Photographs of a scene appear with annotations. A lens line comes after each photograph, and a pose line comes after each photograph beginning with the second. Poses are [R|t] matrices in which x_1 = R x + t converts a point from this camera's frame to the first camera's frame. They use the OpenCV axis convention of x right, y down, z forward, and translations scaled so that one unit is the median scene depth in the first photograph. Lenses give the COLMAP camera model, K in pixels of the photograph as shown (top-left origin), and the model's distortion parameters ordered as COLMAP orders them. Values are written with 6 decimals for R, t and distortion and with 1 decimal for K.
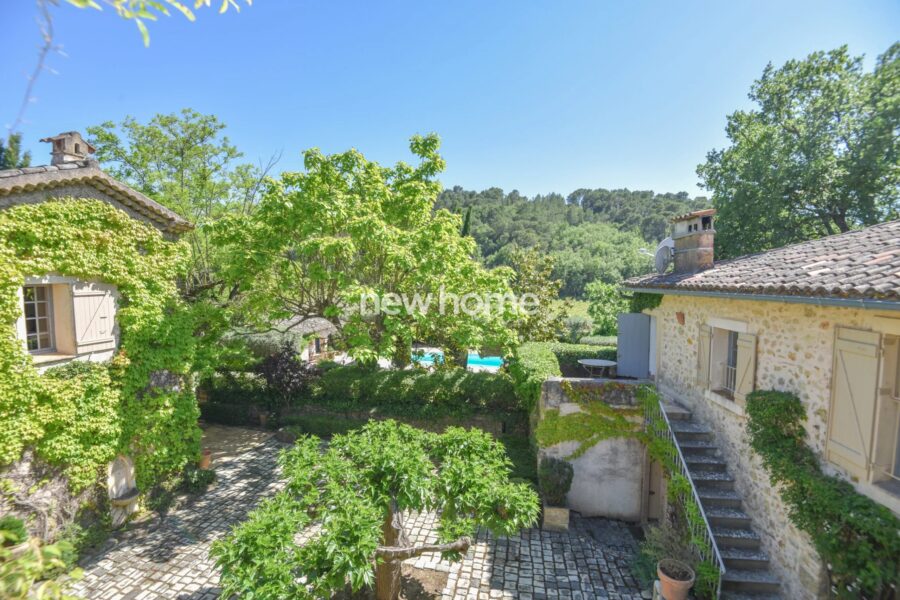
lens RADIAL K [[416.9, 0, 444.4], [0, 416.9, 309.0], [0, 0, 1]] dist [-0.032375, -0.005641]
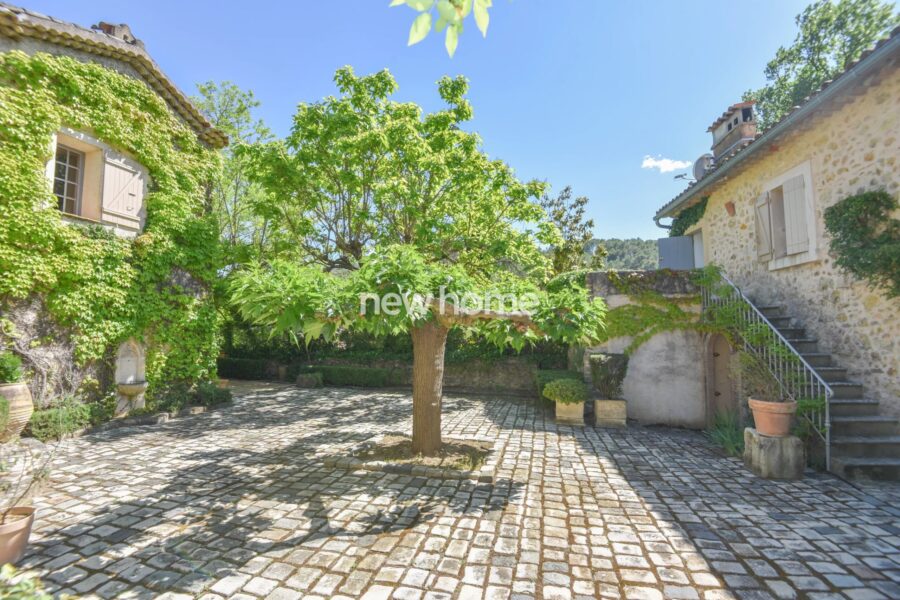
lens RADIAL K [[416.9, 0, 446.0], [0, 416.9, 305.2], [0, 0, 1]] dist [-0.032375, -0.005641]
pose [[0.999444, -0.004029, -0.033103, -0.053923], [-0.000291, 0.991584, -0.129465, 0.417160], [0.033346, 0.129402, 0.991031, 0.091294]]
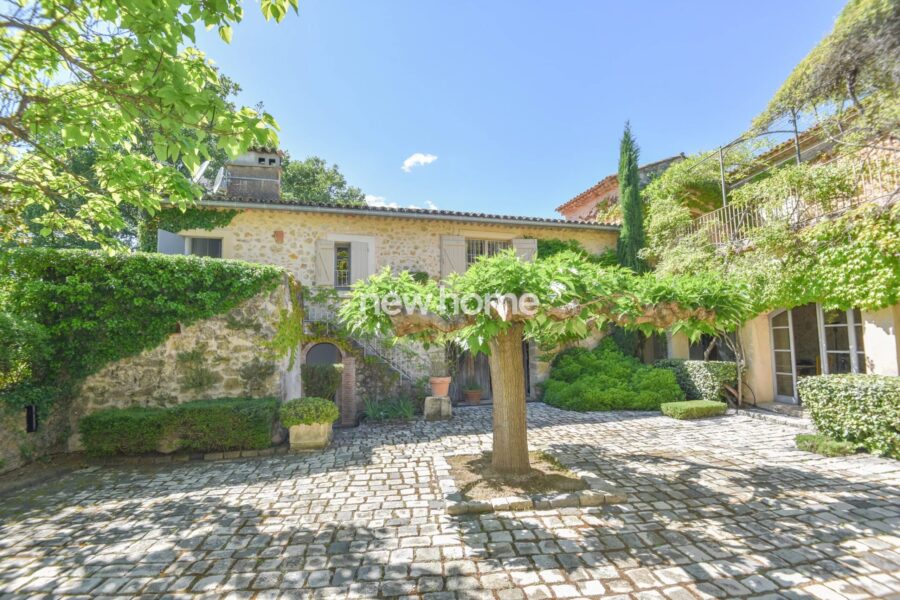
lens RADIAL K [[416.9, 0, 447.9], [0, 416.9, 305.0], [0, 0, 1]] dist [-0.032375, -0.005641]
pose [[-0.344876, 0.079603, 0.935267, -0.689982], [0.078769, 0.995337, -0.055670, 0.347240], [-0.935337, 0.054470, -0.349538, 1.131108]]
